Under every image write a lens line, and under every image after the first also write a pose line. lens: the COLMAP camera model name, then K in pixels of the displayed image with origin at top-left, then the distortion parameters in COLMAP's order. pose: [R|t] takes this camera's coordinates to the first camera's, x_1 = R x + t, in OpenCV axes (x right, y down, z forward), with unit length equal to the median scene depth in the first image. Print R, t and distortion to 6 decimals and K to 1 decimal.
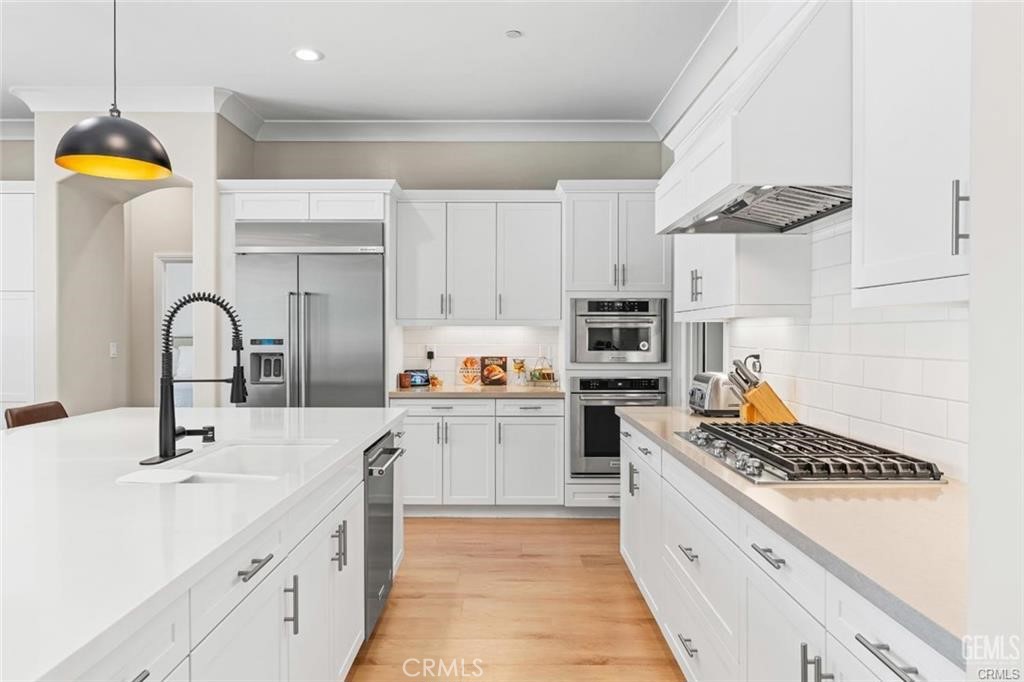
lens RADIAL K [[672.8, 0, 517.6], [0, 672.8, 341.0], [0, 0, 1]] dist [0.001790, 0.003980]
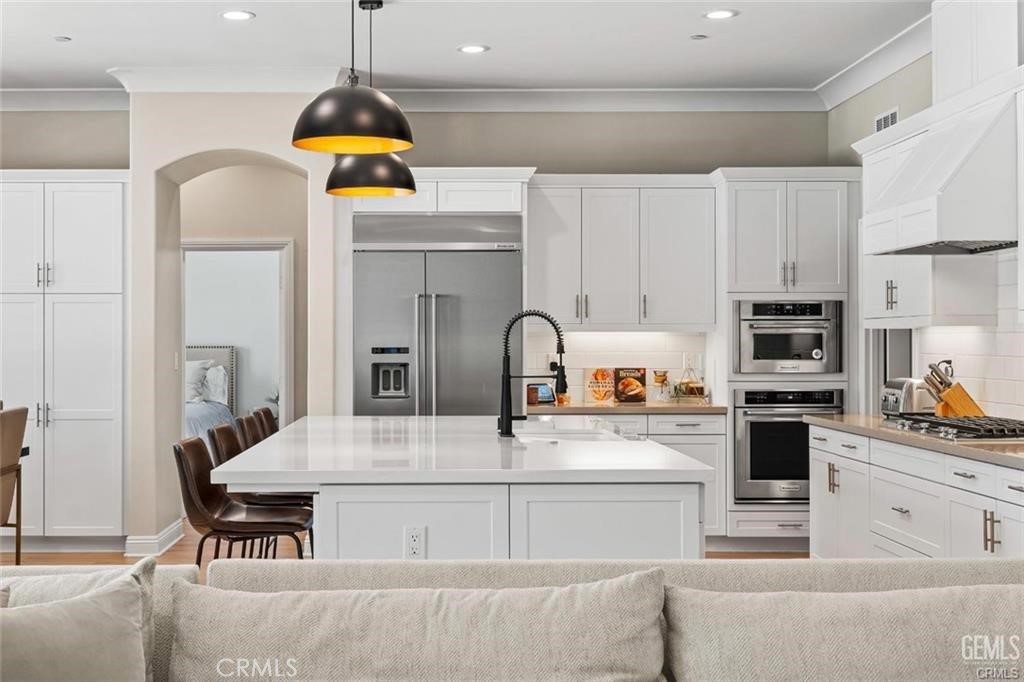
lens RADIAL K [[1323.9, 0, 448.7], [0, 1323.9, 335.5], [0, 0, 1]] dist [-0.010465, 0.000000]
pose [[0.999989, -0.002183, -0.004057, -0.288793], [0.002124, 0.999894, -0.014370, 0.006860], [0.004088, 0.014361, 0.999889, -0.739512]]
